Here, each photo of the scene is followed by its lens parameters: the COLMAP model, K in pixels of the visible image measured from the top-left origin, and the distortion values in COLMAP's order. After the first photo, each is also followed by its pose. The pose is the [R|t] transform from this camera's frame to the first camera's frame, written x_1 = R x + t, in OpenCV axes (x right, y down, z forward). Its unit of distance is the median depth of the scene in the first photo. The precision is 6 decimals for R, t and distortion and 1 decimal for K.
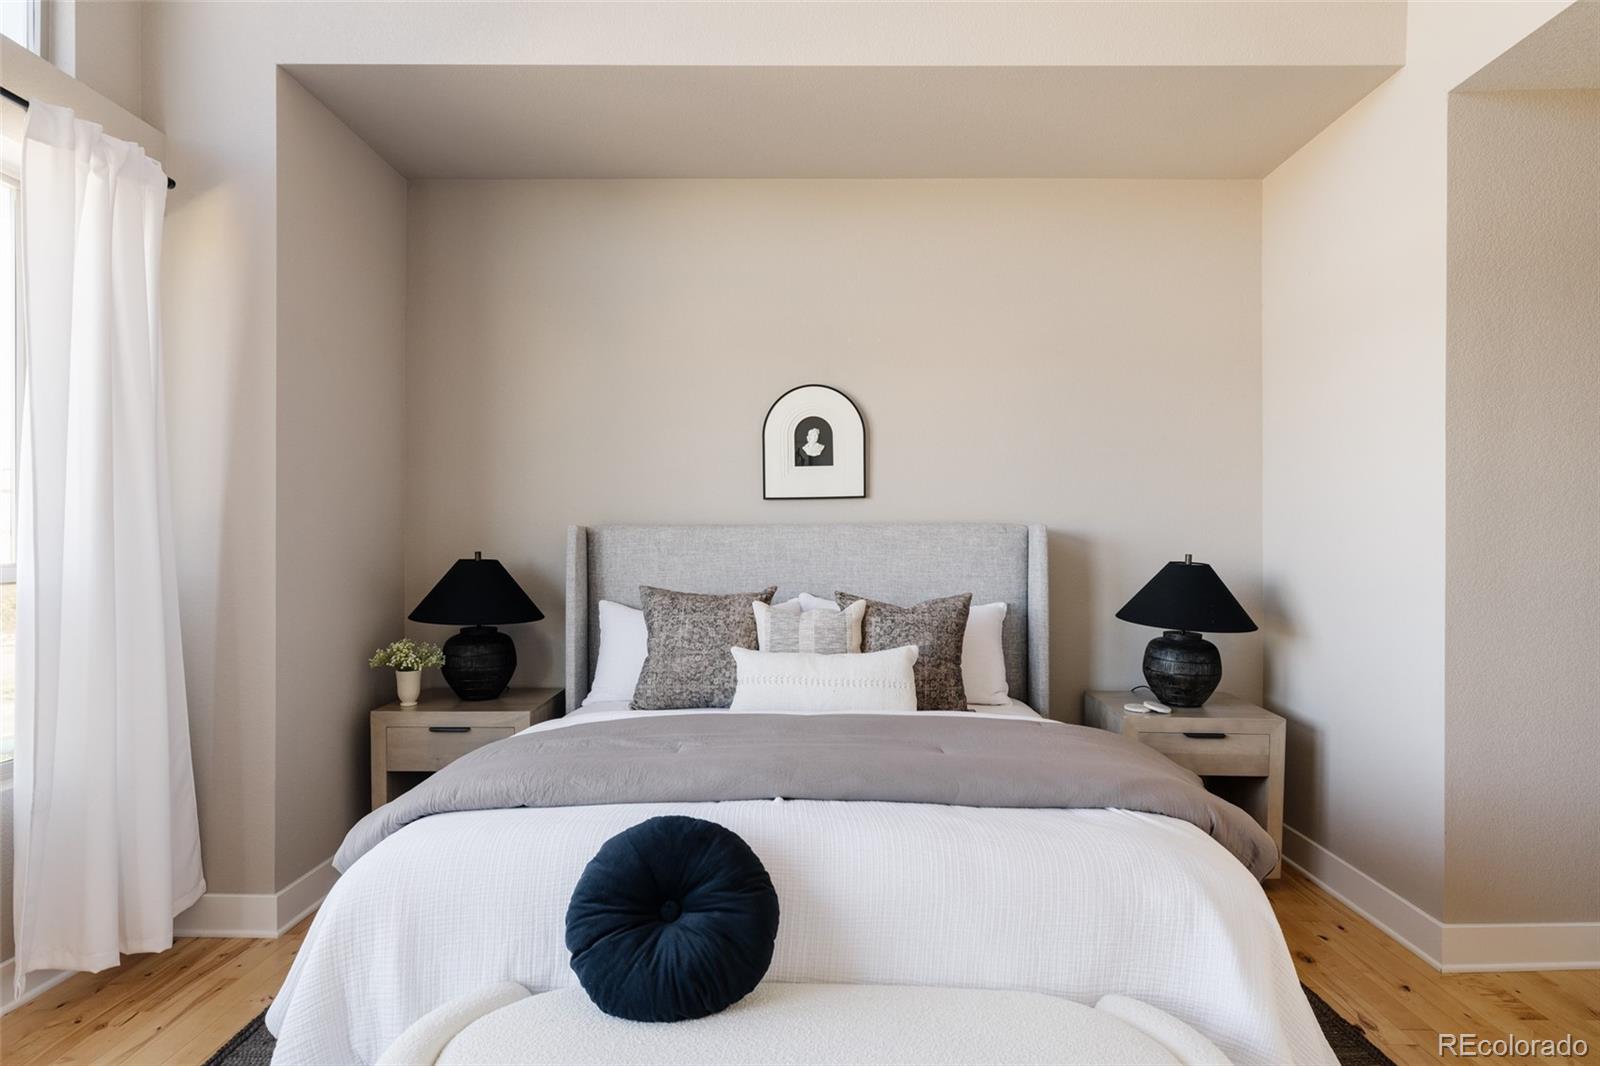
lens RADIAL K [[926.8, 0, 799.6], [0, 926.8, 540.6], [0, 0, 1]] dist [0.001373, 0.001454]
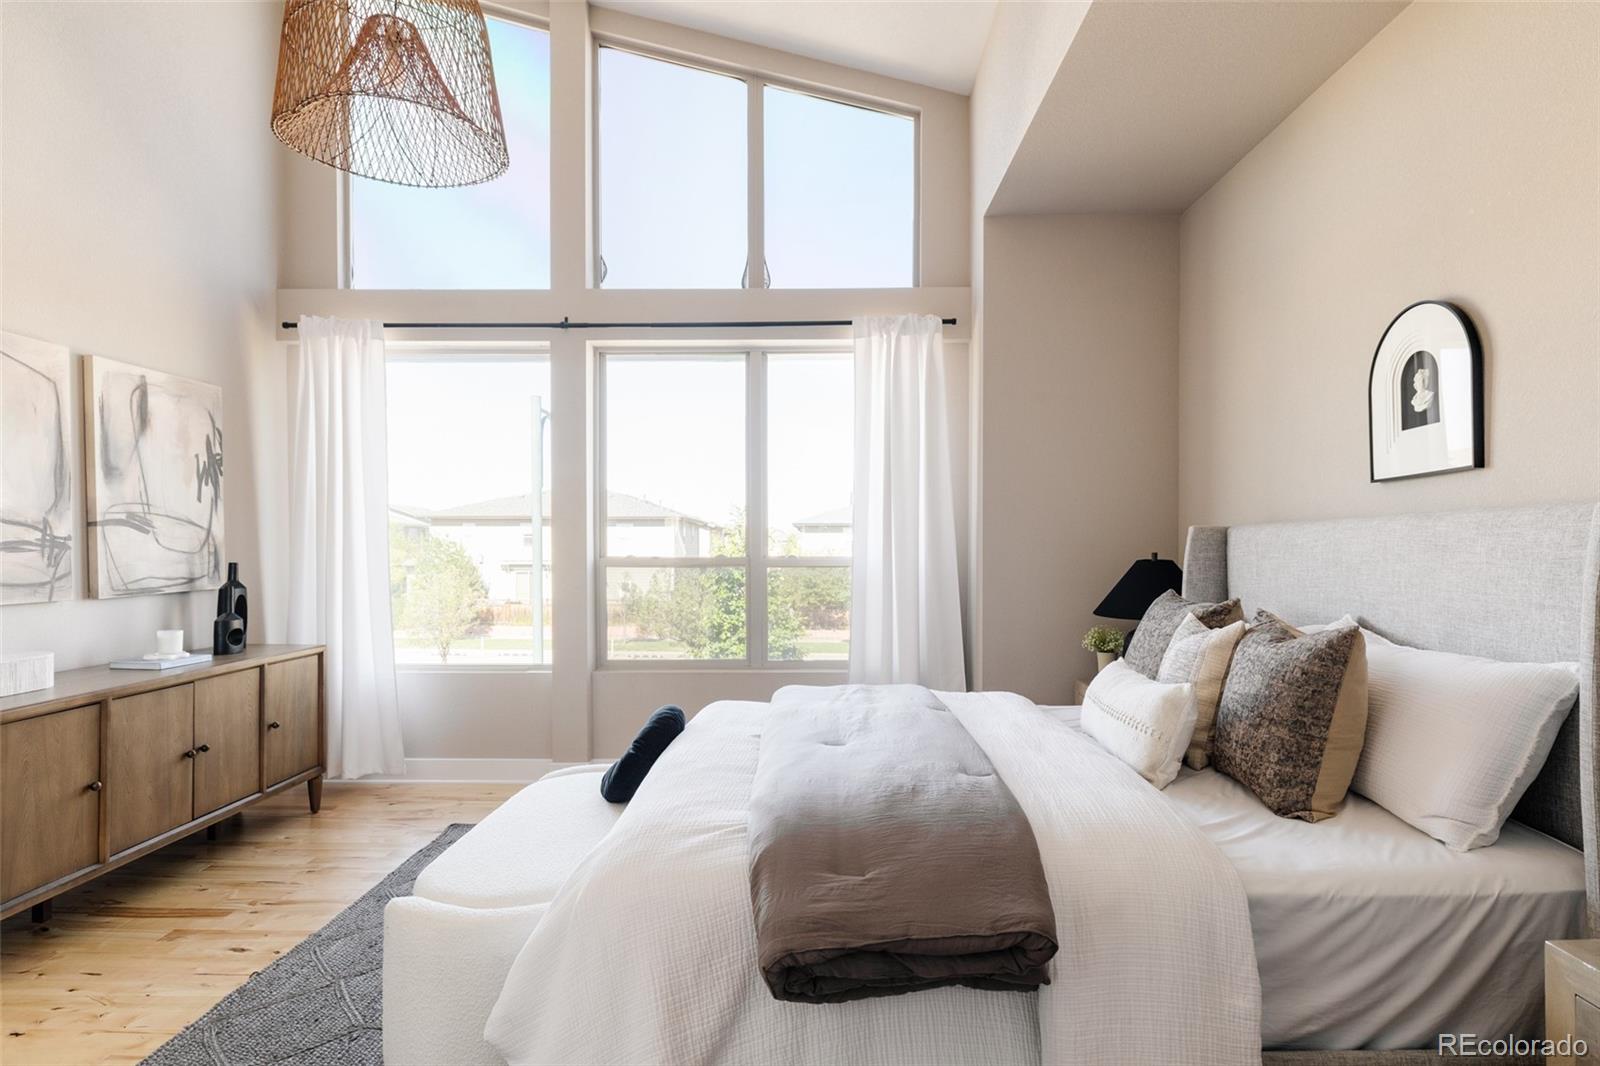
lens RADIAL K [[926.8, 0, 796.9], [0, 926.8, 539.1], [0, 0, 1]] dist [0.001373, 0.001454]
pose [[-0.021112, -0.009410, -0.999733, 0.689263], [0.008254, 0.999920, -0.009586, 0.002923], [0.999743, -0.008454, -0.021032, 0.569147]]
